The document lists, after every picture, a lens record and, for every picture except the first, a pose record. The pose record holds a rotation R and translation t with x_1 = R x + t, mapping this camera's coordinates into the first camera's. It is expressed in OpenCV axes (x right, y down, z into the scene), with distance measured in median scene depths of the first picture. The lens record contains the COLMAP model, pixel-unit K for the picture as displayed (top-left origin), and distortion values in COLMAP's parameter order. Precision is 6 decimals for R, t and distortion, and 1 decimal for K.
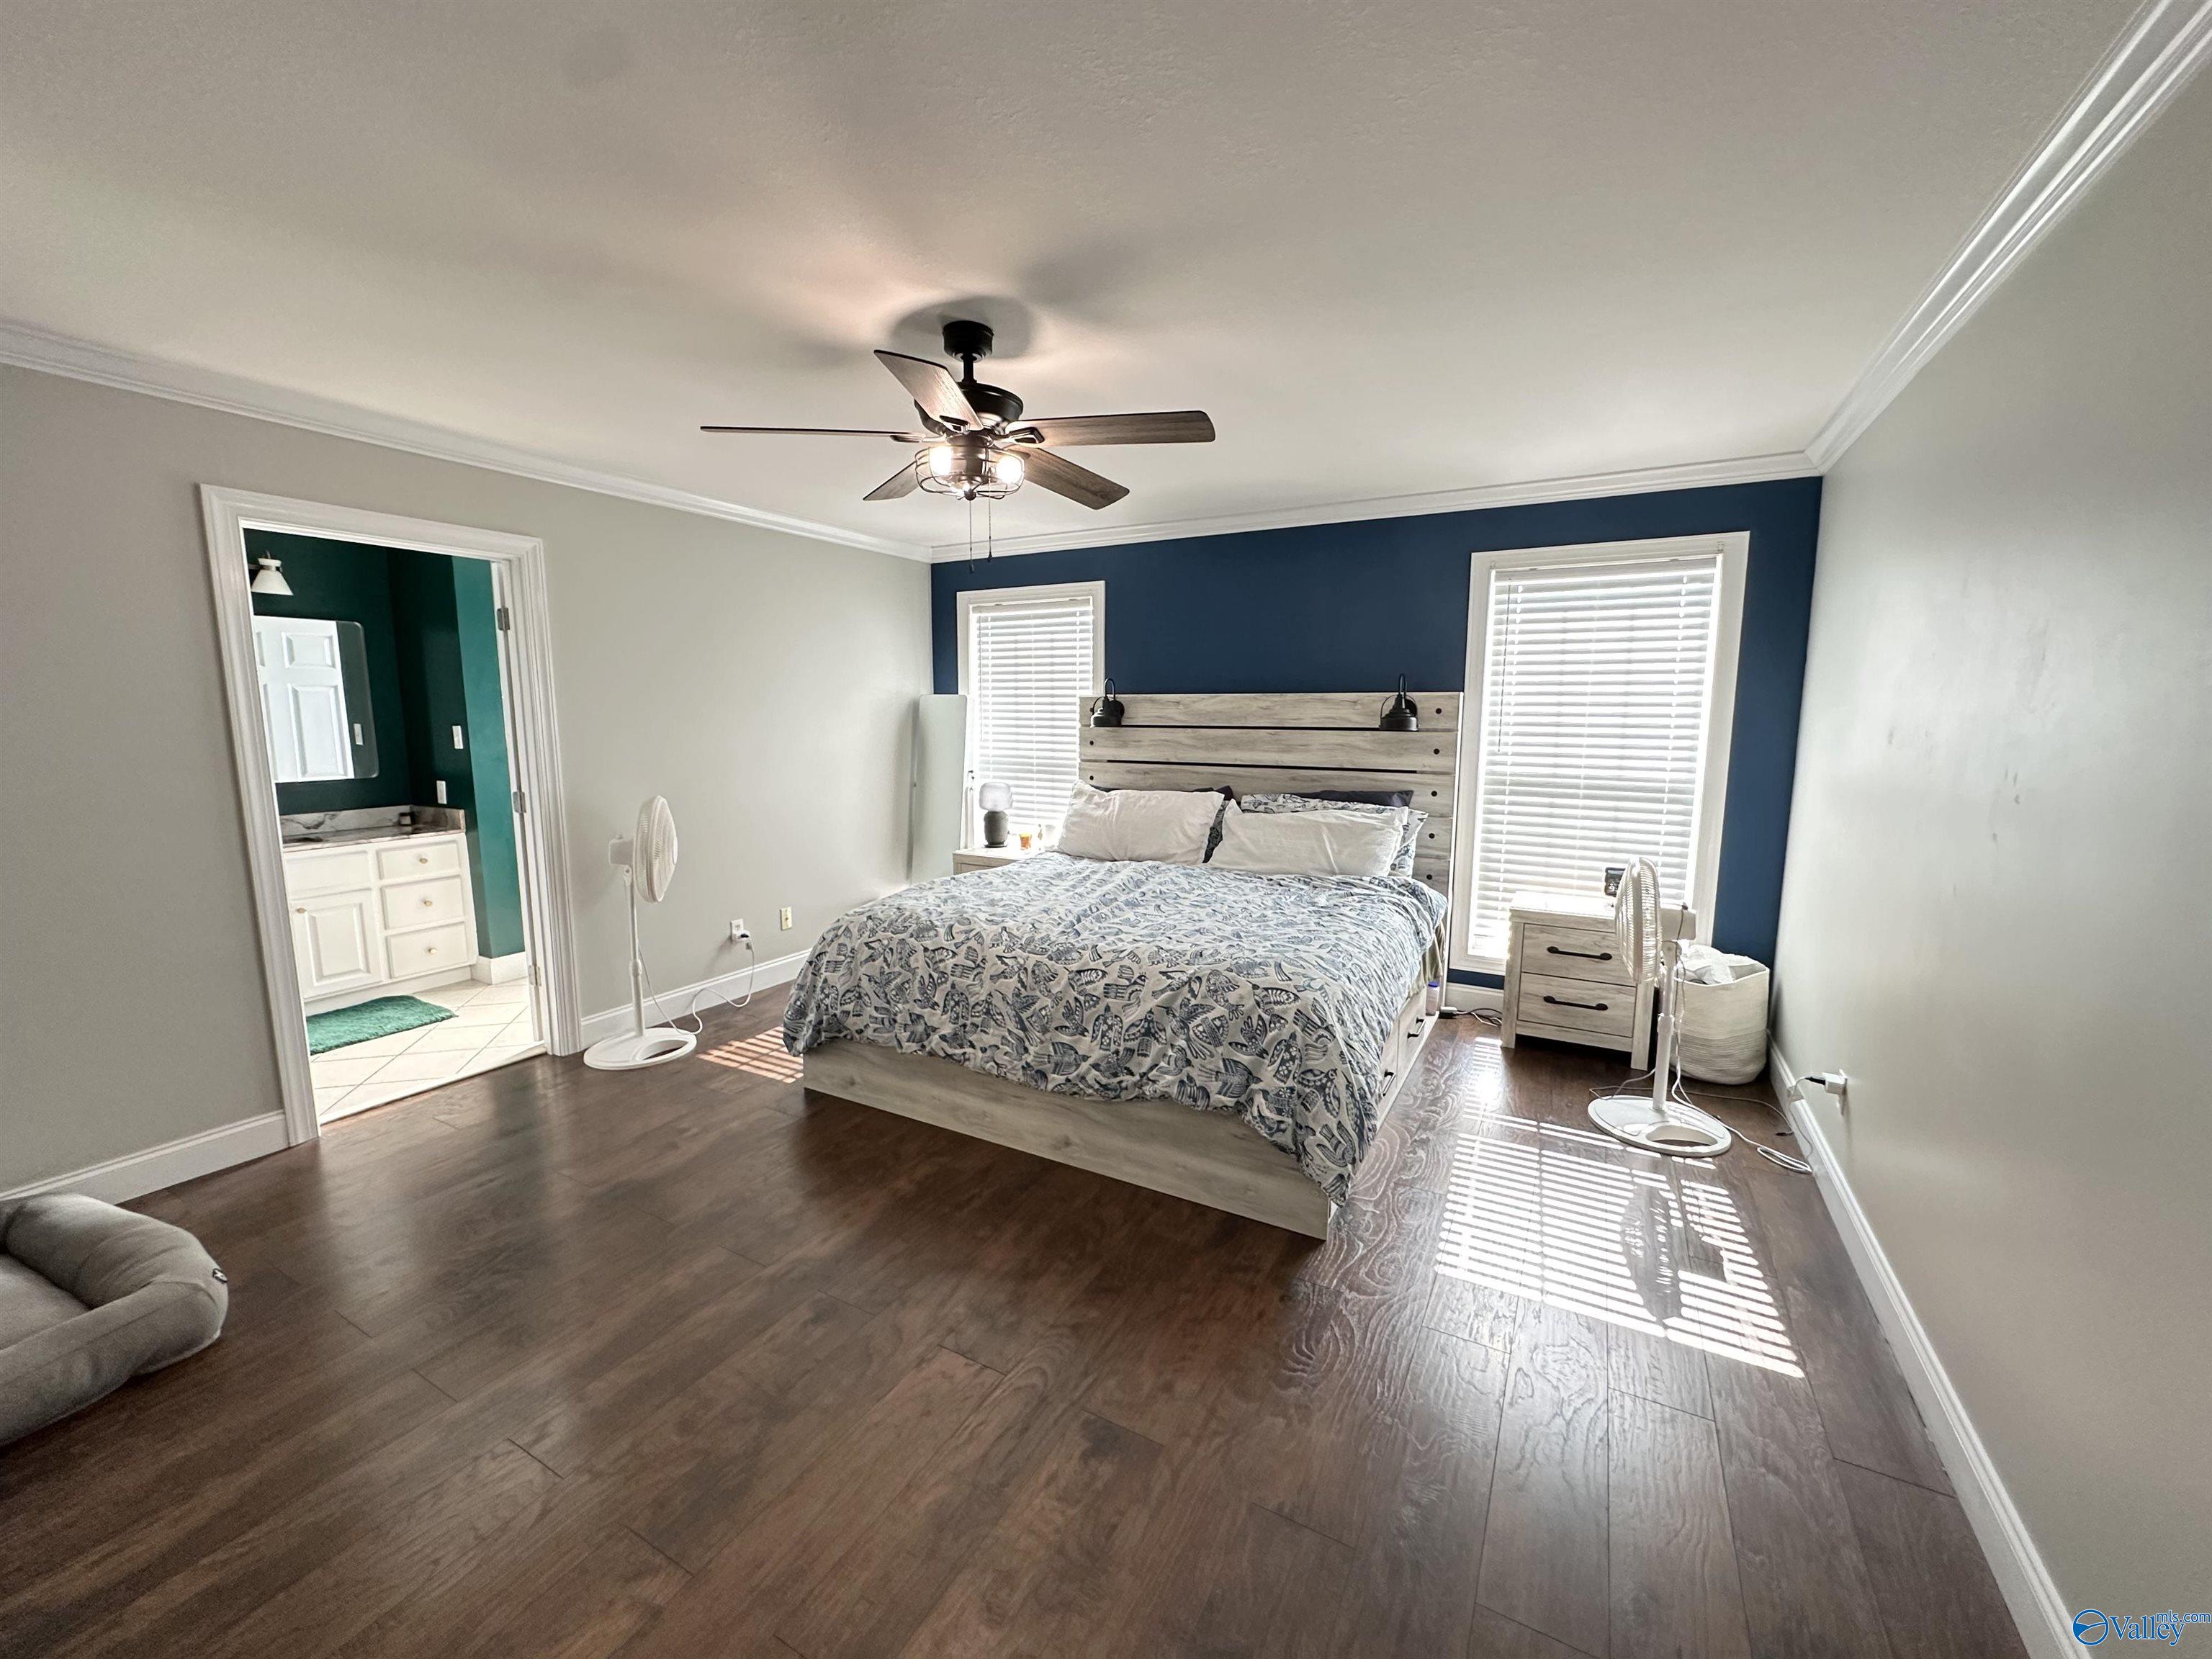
lens RADIAL K [[889.7, 0, 1107.1], [0, 889.7, 829.0], [0, 0, 1]] dist [-0.006369, 0.000864]
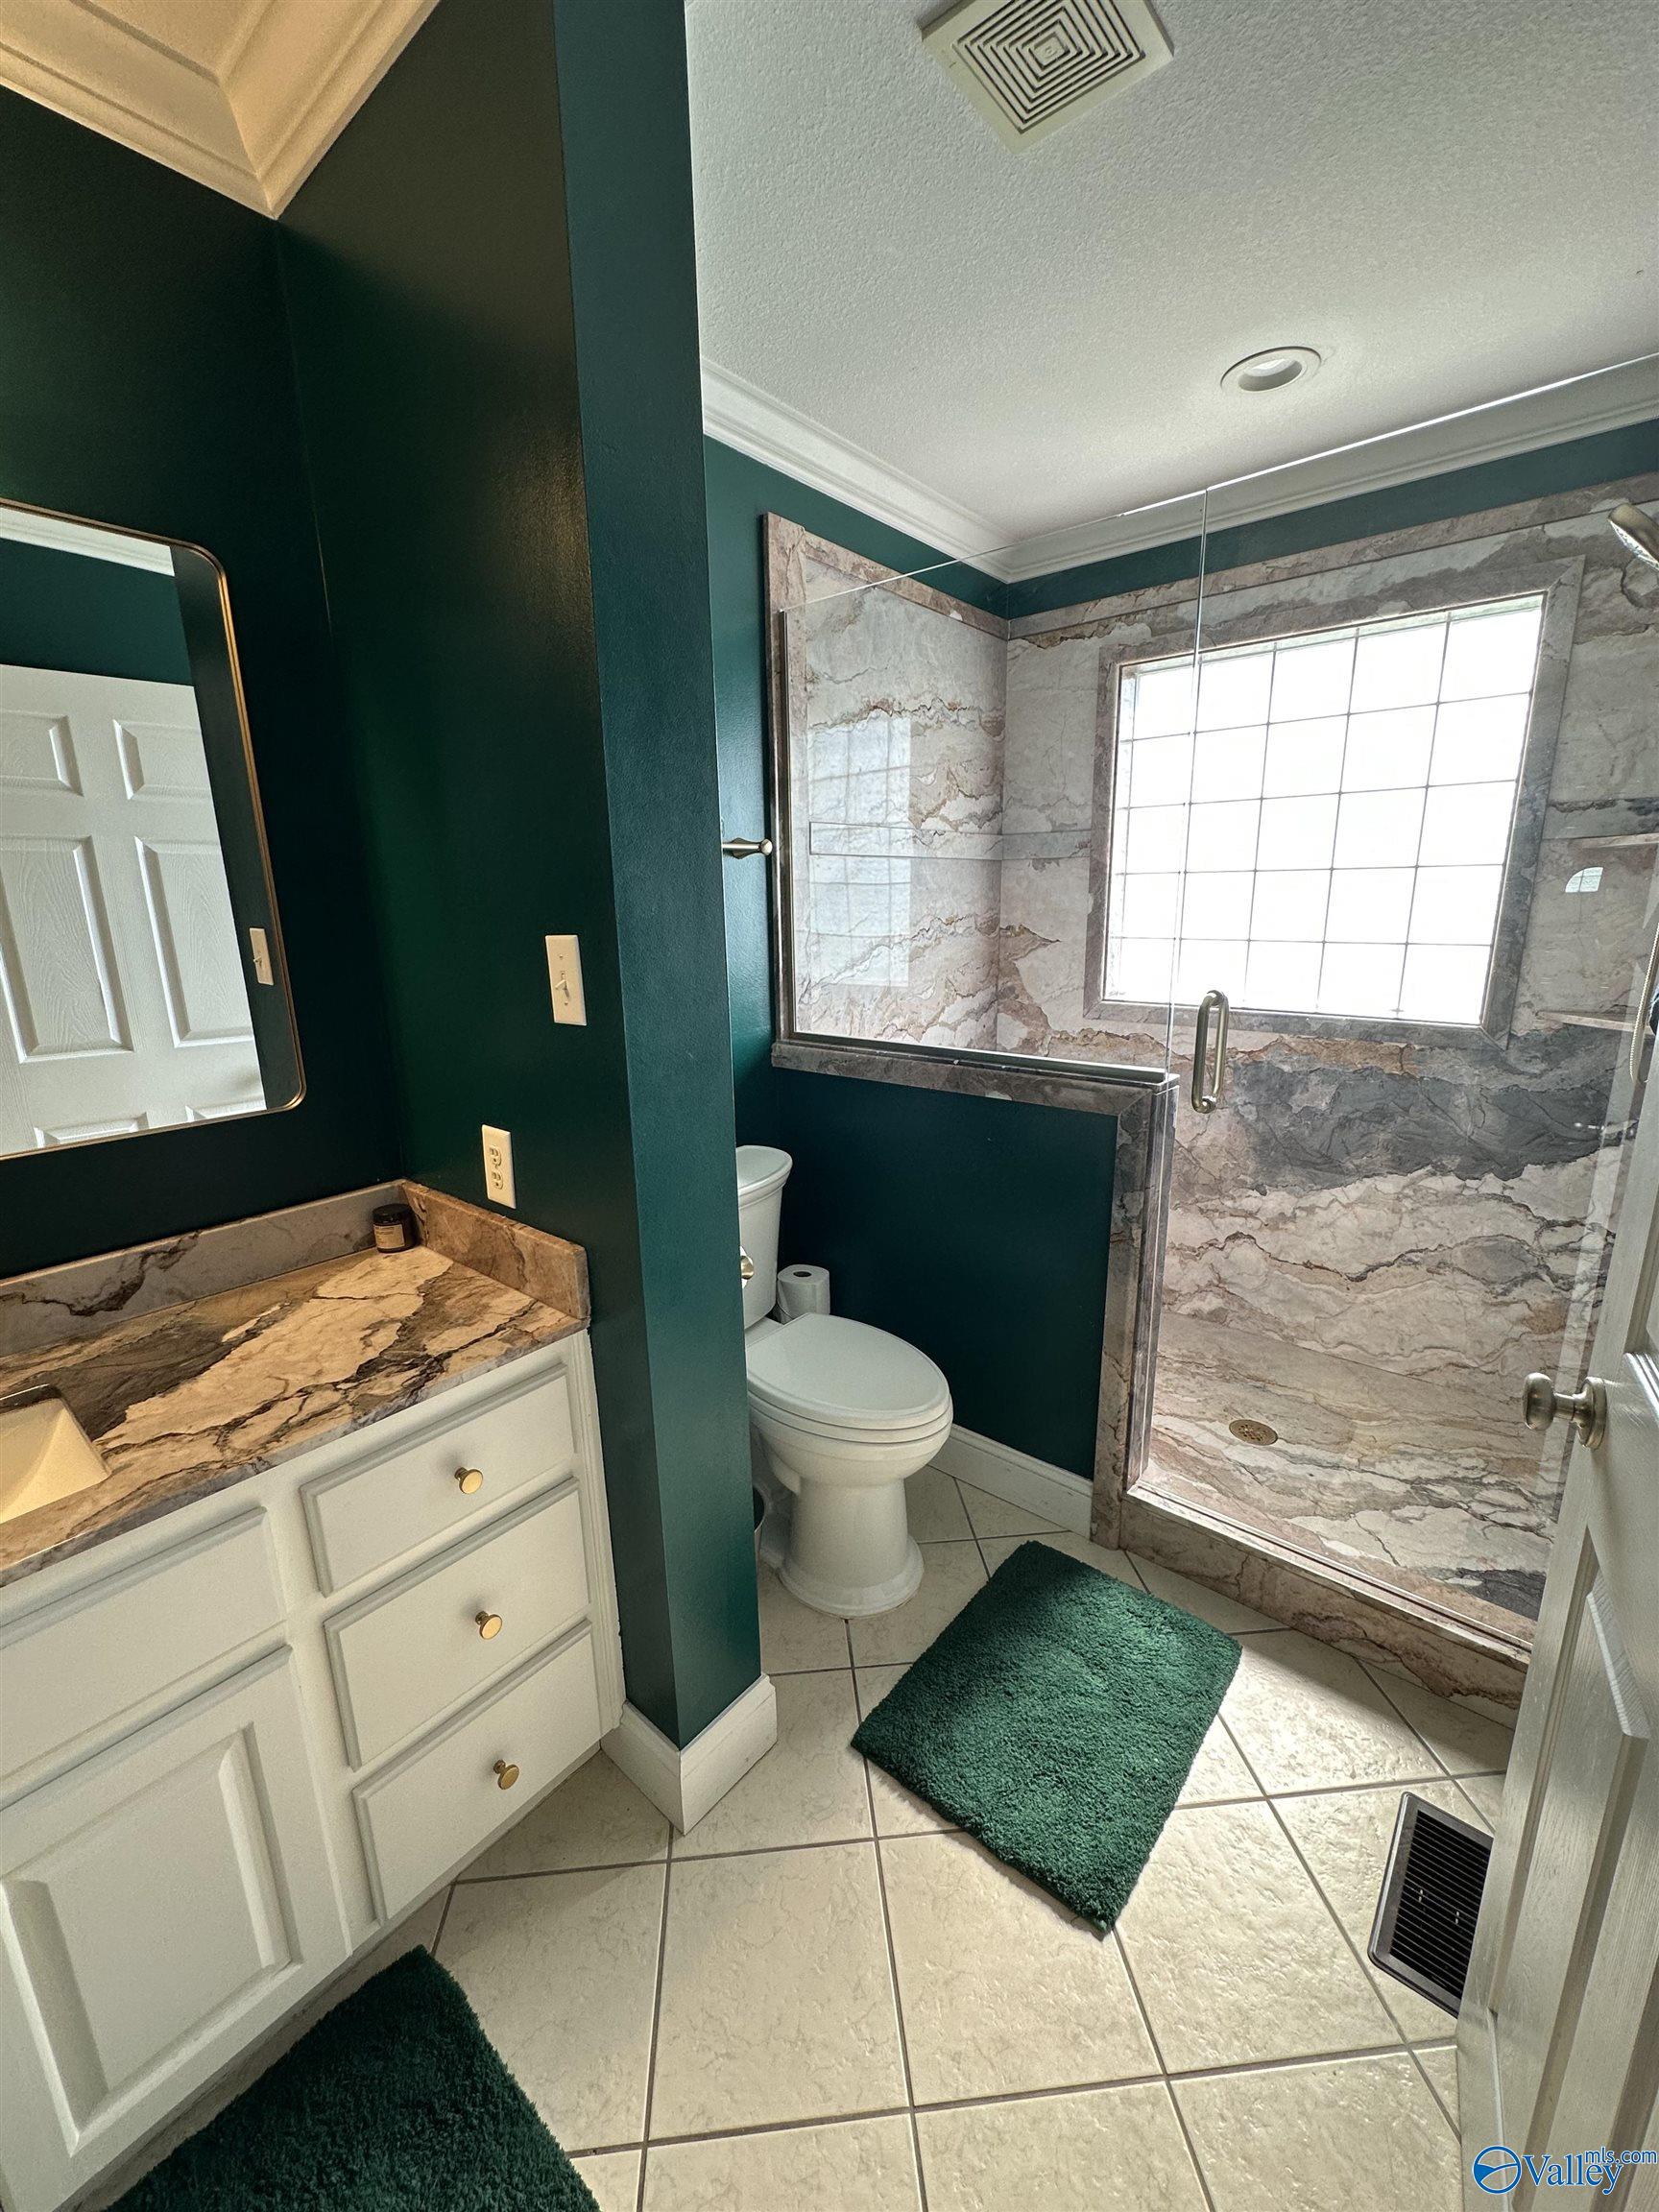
lens RADIAL K [[889.7, 0, 818.7], [0, 889.7, 1108.7], [0, 0, 1]] dist [-0.006369, 0.000864]
pose [[0.979655, 0.025348, -0.199081, -0.610971], [-0.004846, 0.994690, 0.102800, -0.093285], [0.200630, -0.099744, 0.974576, 0.765978]]
